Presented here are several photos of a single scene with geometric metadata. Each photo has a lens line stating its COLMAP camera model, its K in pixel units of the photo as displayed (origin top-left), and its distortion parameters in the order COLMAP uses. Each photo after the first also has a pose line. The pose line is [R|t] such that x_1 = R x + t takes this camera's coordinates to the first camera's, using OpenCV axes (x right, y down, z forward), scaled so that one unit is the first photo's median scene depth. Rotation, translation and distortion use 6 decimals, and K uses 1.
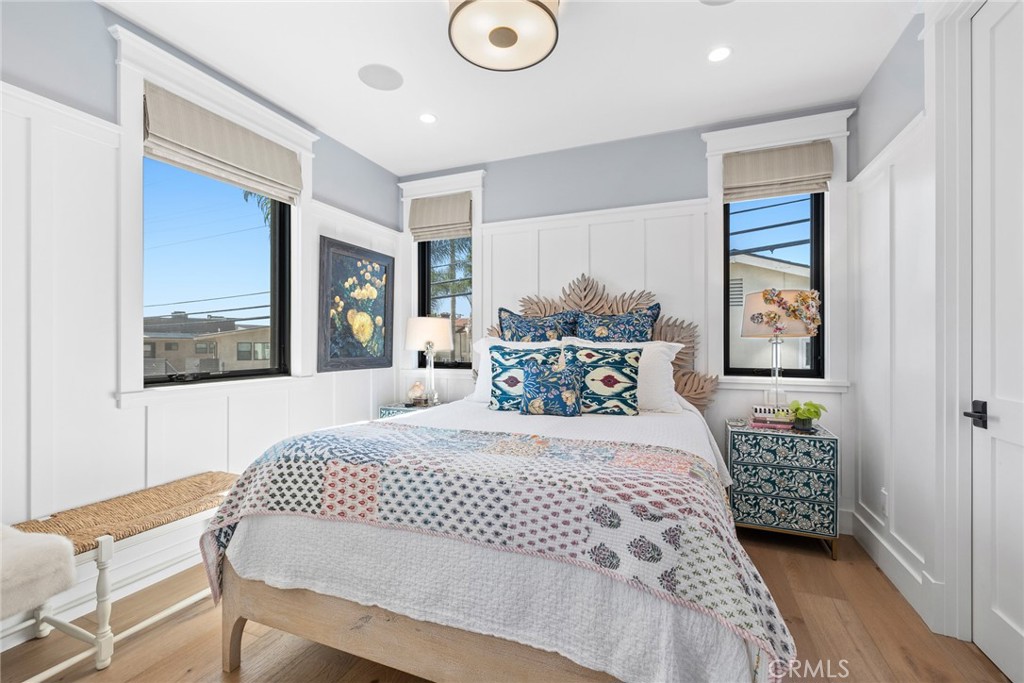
lens RADIAL K [[439.8, 0, 512.1], [0, 439.8, 344.8], [0, 0, 1]] dist [0.001283, 0.000256]
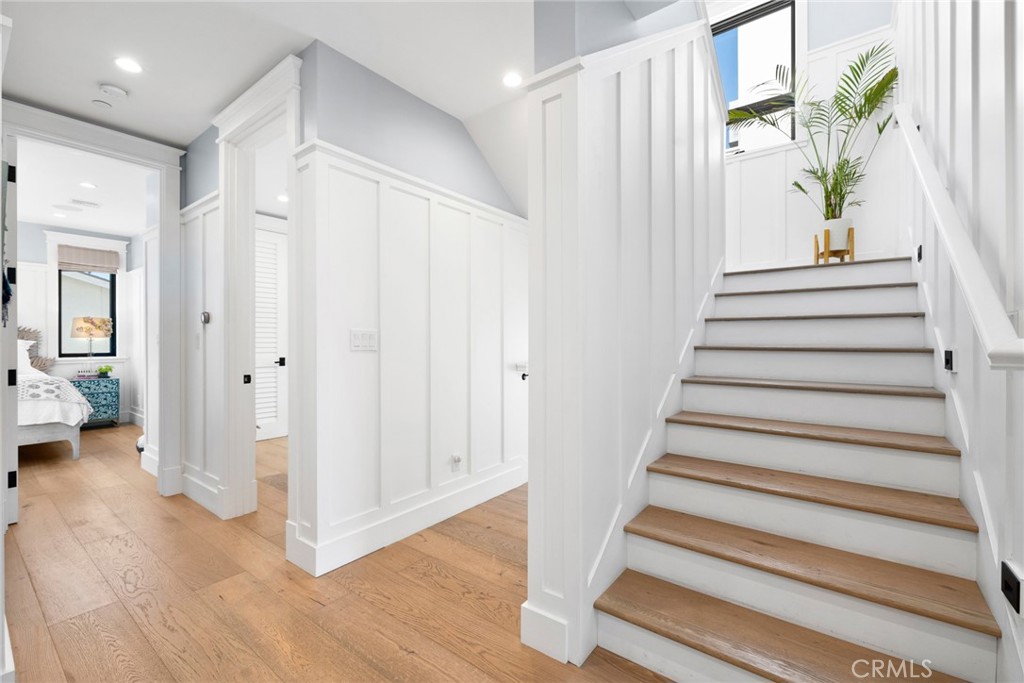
lens RADIAL K [[439.8, 0, 511.9], [0, 439.8, 343.5], [0, 0, 1]] dist [0.001283, 0.000256]
pose [[0.272690, -0.002788, 0.962098, -1.012564], [0.000564, 0.999996, 0.002738, 0.005902], [-0.962102, -0.000204, 0.272691, -1.746965]]
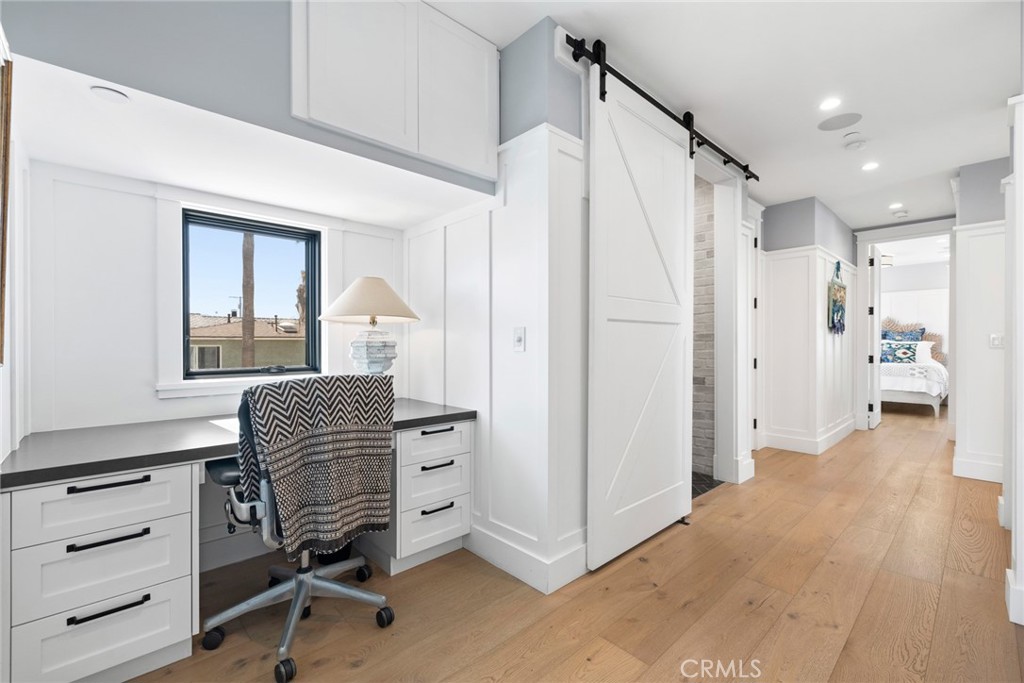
lens RADIAL K [[439.8, 0, 511.6], [0, 439.8, 344.0], [0, 0, 1]] dist [0.001283, 0.000256]
pose [[0.905740, -0.000888, -0.423832, -1.032589], [0.001558, 0.999998, 0.001235, 0.003135], [0.423830, -0.001778, 0.905740, -3.189313]]
